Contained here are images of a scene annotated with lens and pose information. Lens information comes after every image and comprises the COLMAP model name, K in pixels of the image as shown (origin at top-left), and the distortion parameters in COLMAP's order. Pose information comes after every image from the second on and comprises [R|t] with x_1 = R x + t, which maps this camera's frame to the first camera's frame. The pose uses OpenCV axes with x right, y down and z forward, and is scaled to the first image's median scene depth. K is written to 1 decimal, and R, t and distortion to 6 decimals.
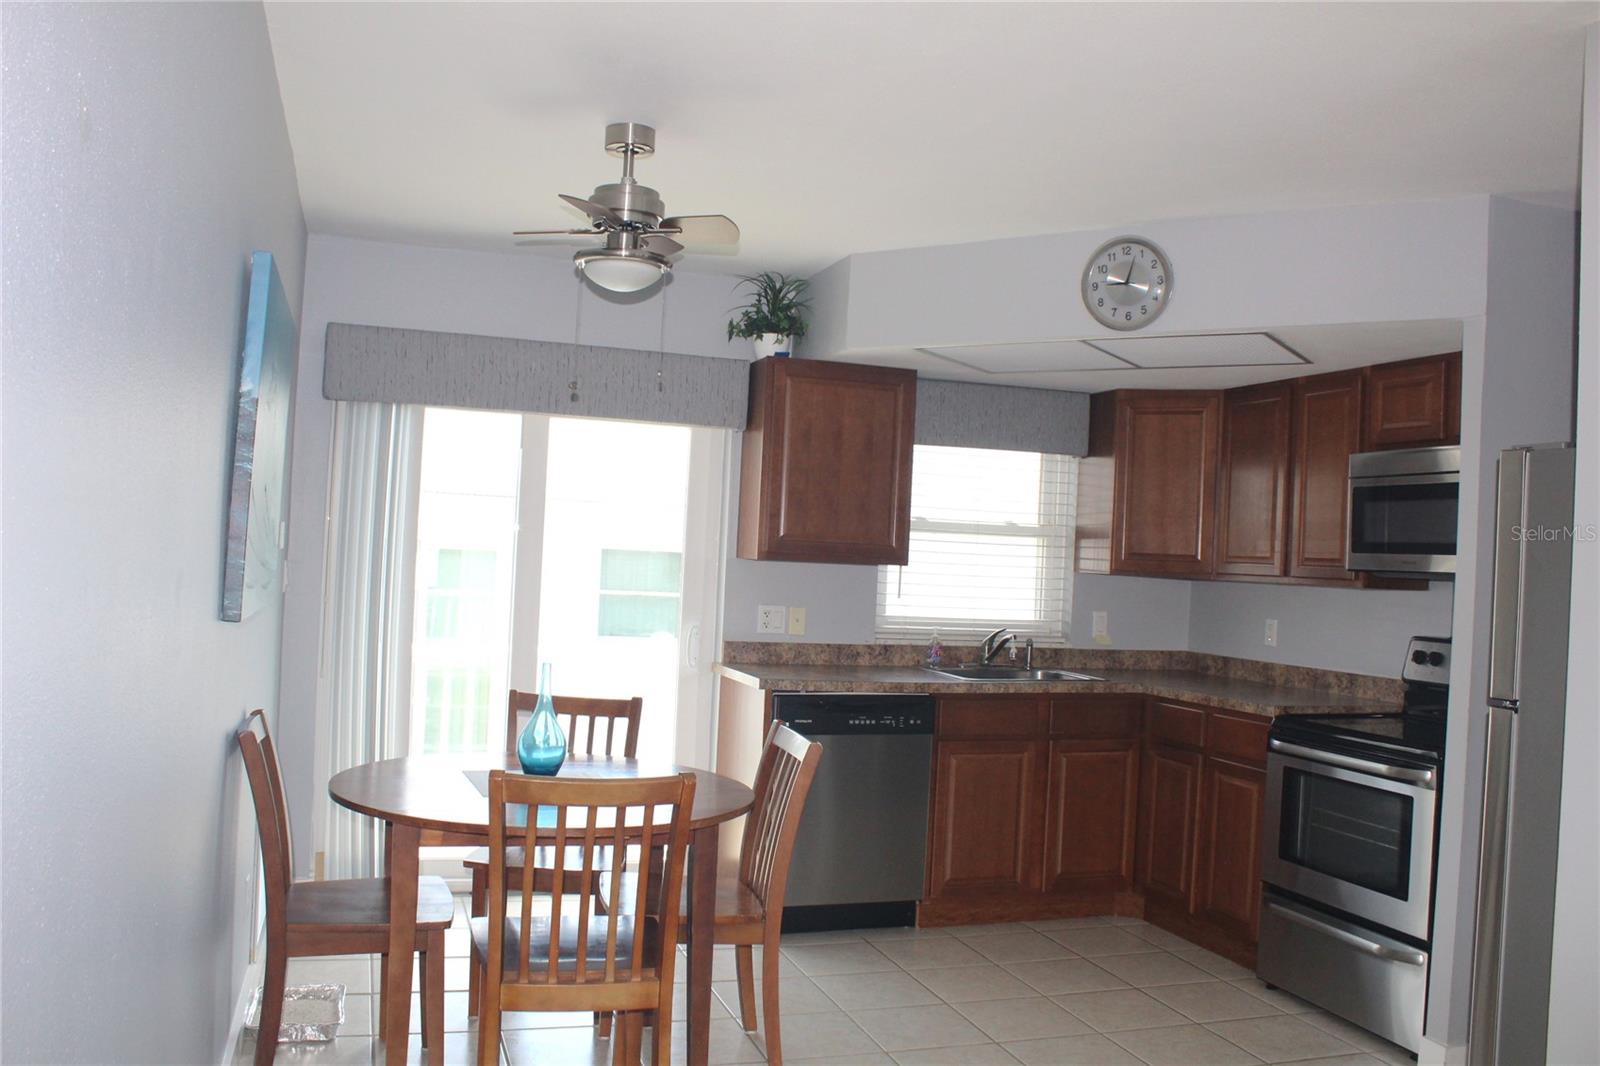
lens RADIAL K [[1342.2, 0, 795.1], [0, 1342.2, 532.9], [0, 0, 1]] dist [-0.165032, 0.148843]
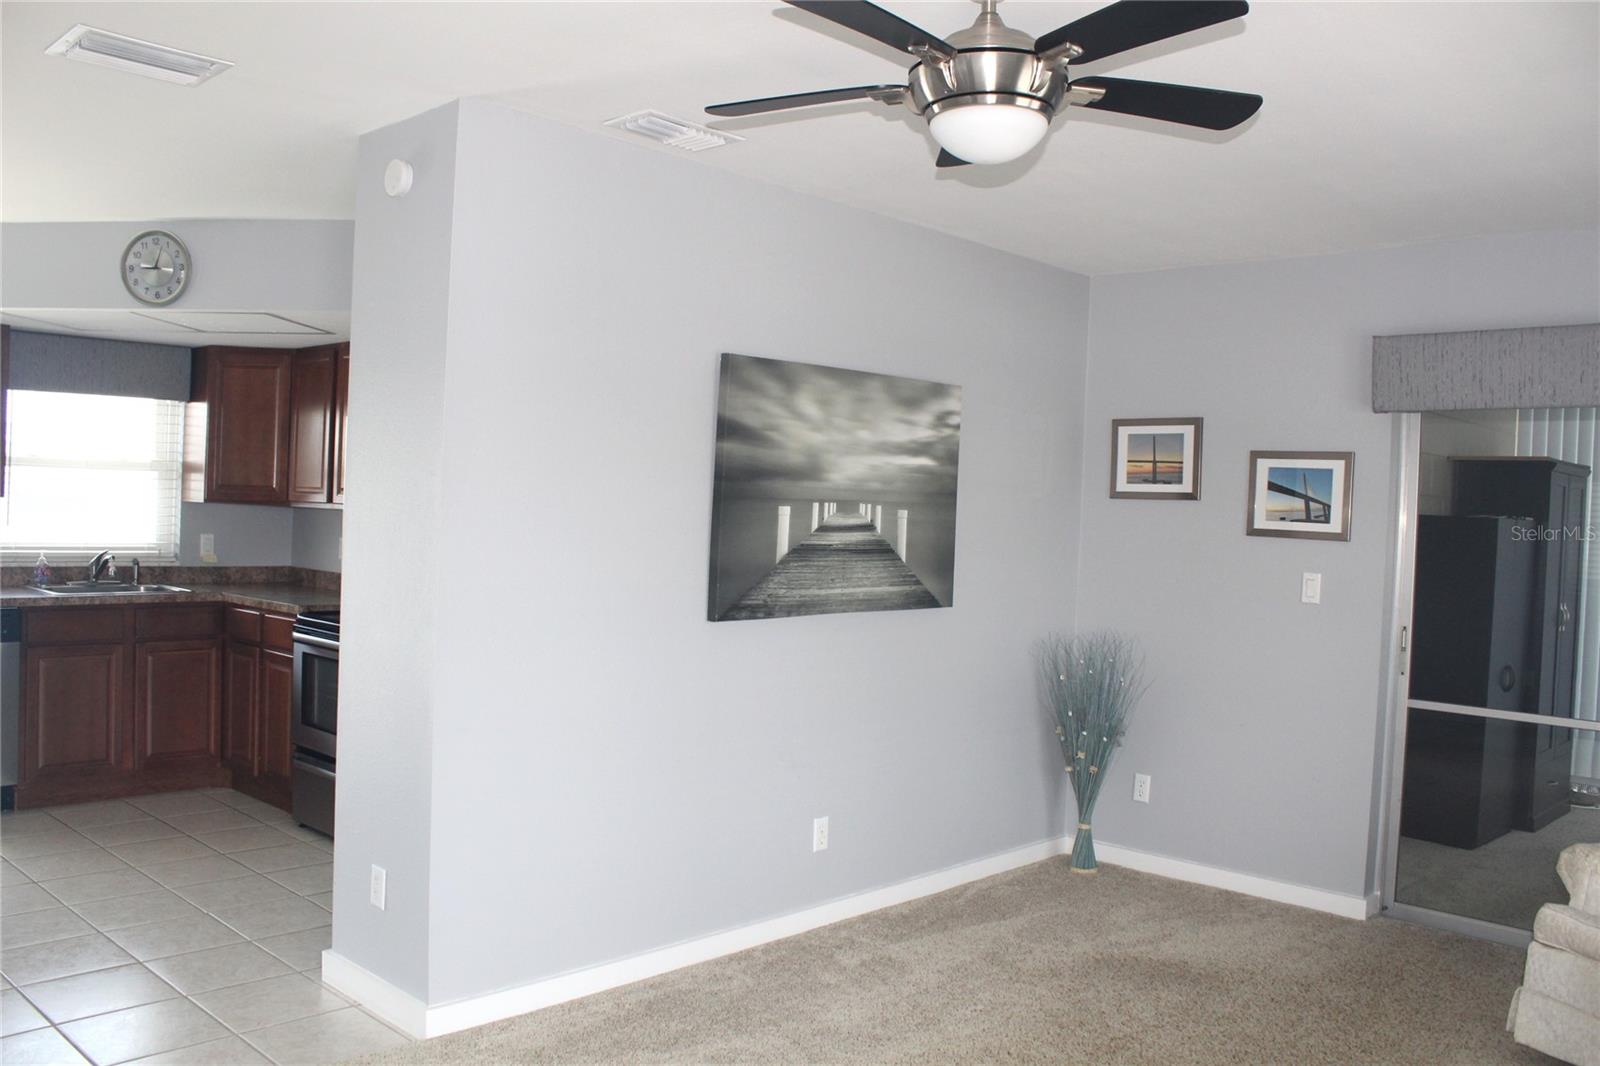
lens RADIAL K [[1342.2, 0, 795.1], [0, 1342.2, 532.9], [0, 0, 1]] dist [-0.165032, 0.148843]
pose [[0.881925, -0.023333, 0.470812, 0.166840], [-0.004081, 0.998359, 0.057122, -0.011312], [-0.471373, -0.052299, 0.880382, -0.296586]]
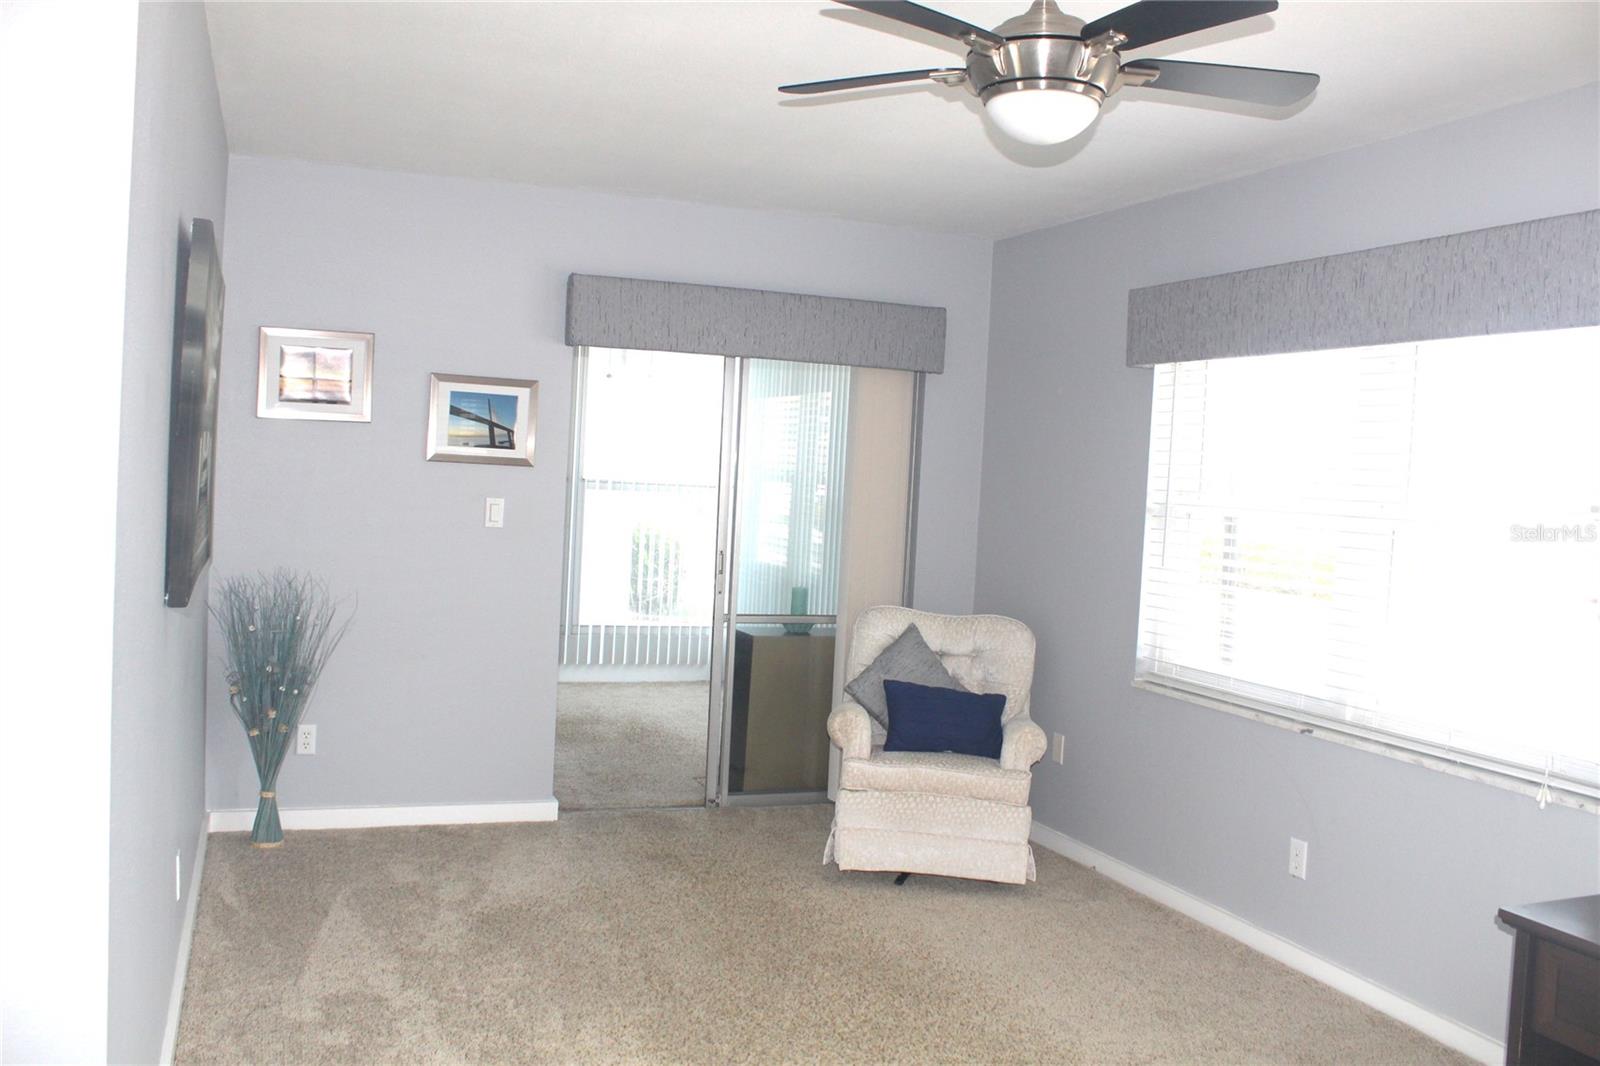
lens RADIAL K [[1346.4, 0, 796.7], [0, 1346.4, 535.1], [0, 0, 1]] dist [-0.163992, 0.148148]
pose [[-0.059796, -0.100199, 0.993169, -0.054033], [-0.071763, 0.992806, 0.095842, -0.012286], [-0.995628, -0.065542, -0.066556, 0.223861]]
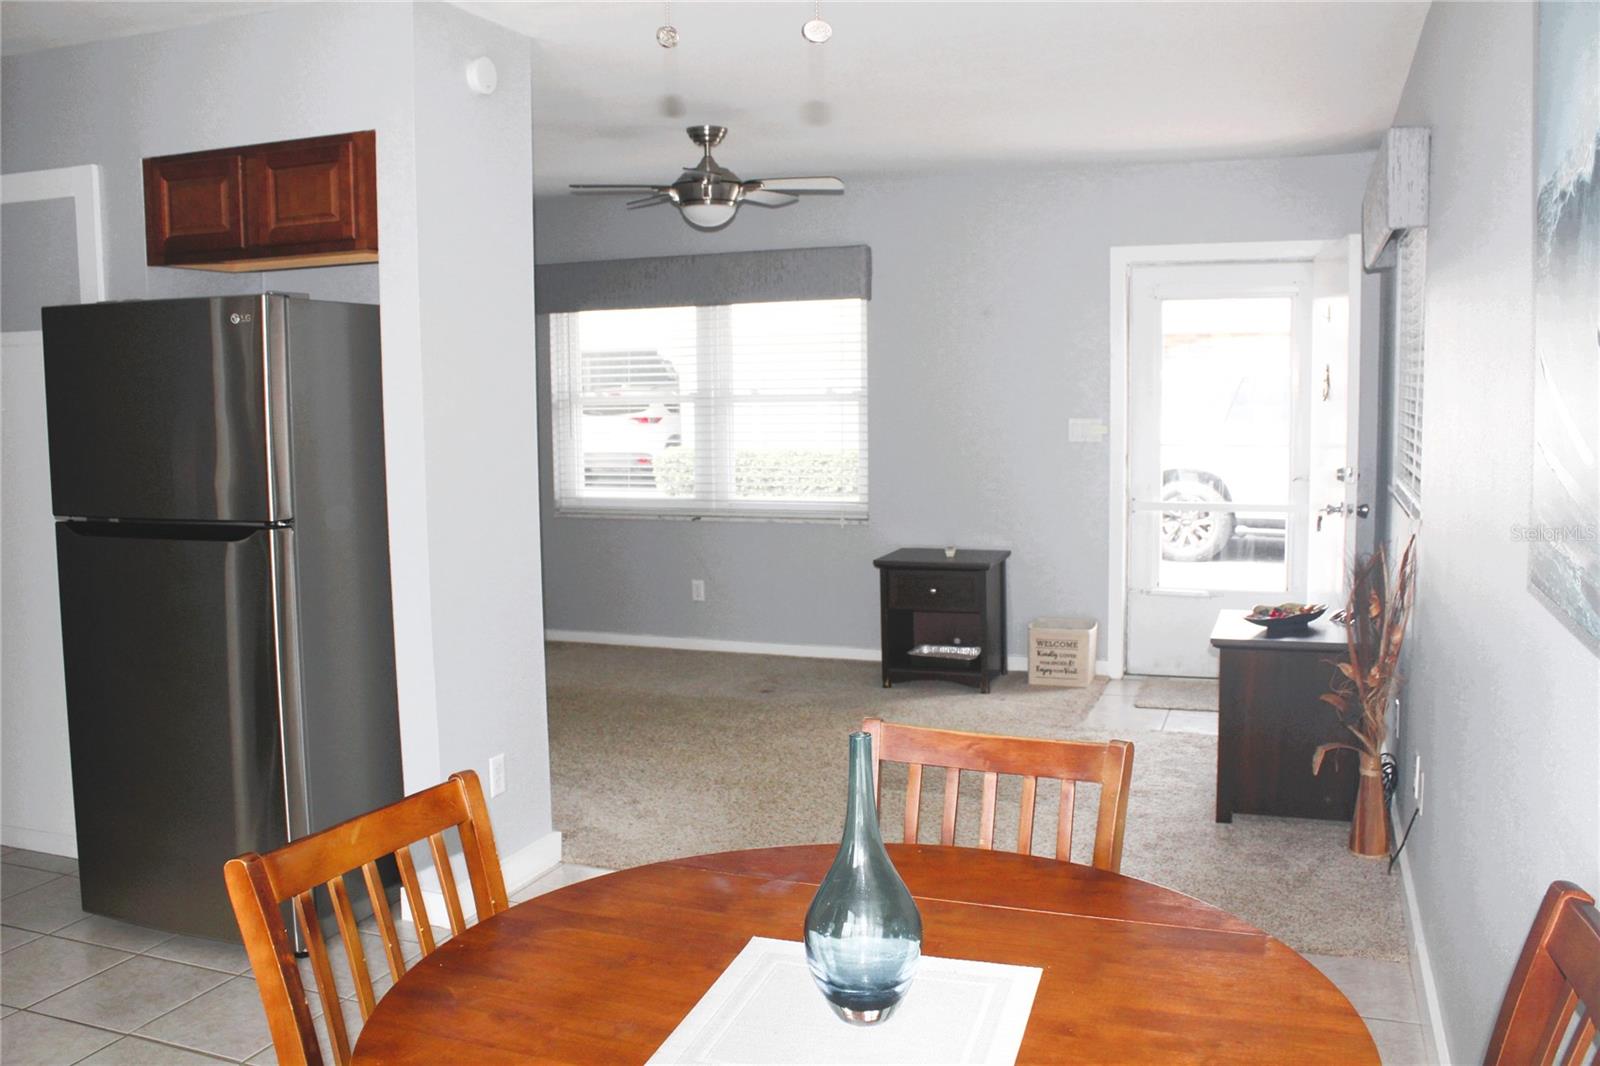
lens RADIAL K [[1342.2, 0, 795.1], [0, 1342.2, 532.9], [0, 0, 1]] dist [-0.165032, 0.148843]
pose [[-0.772199, -0.106317, 0.626423, -0.294216], [-0.035374, 0.991566, 0.124683, -0.011692], [-0.634396, 0.074121, -0.769447, 0.910023]]
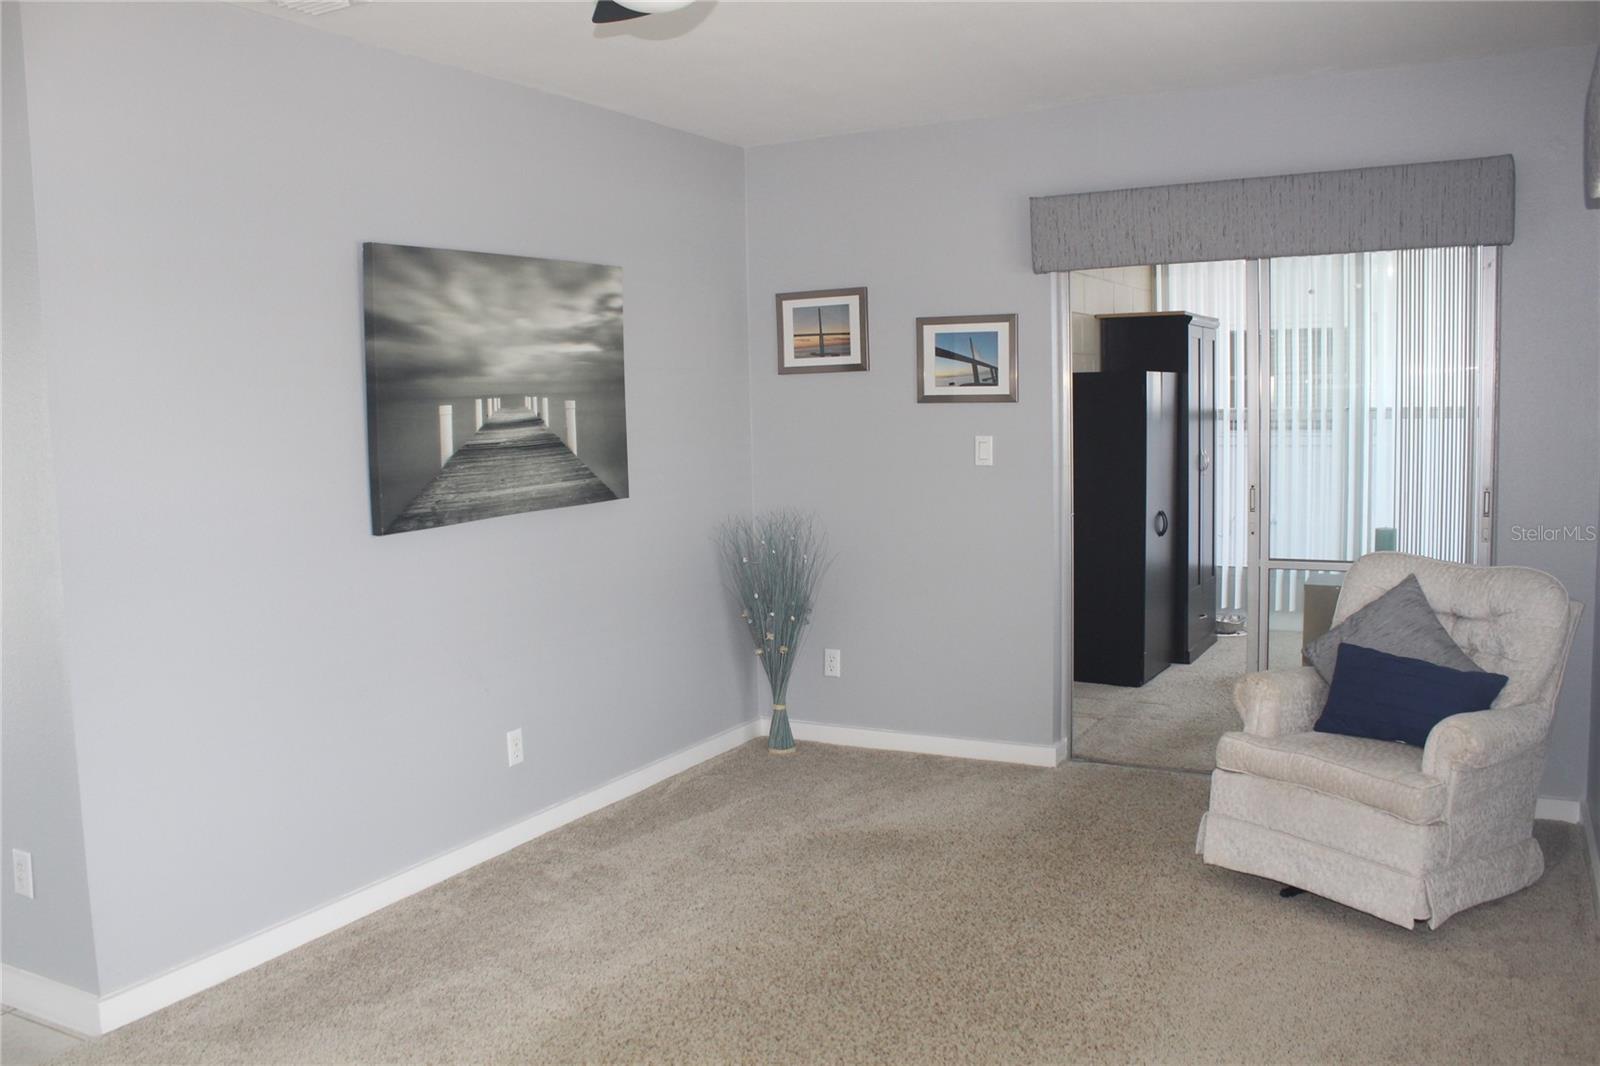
lens RADIAL K [[1342.2, 0, 795.1], [0, 1342.2, 532.9], [0, 0, 1]] dist [-0.165032, 0.148843]
pose [[0.727971, -0.136440, 0.671895, 0.176484], [0.050721, 0.988030, 0.145682, -0.008728], [-0.683729, -0.071973, 0.726178, -0.257660]]
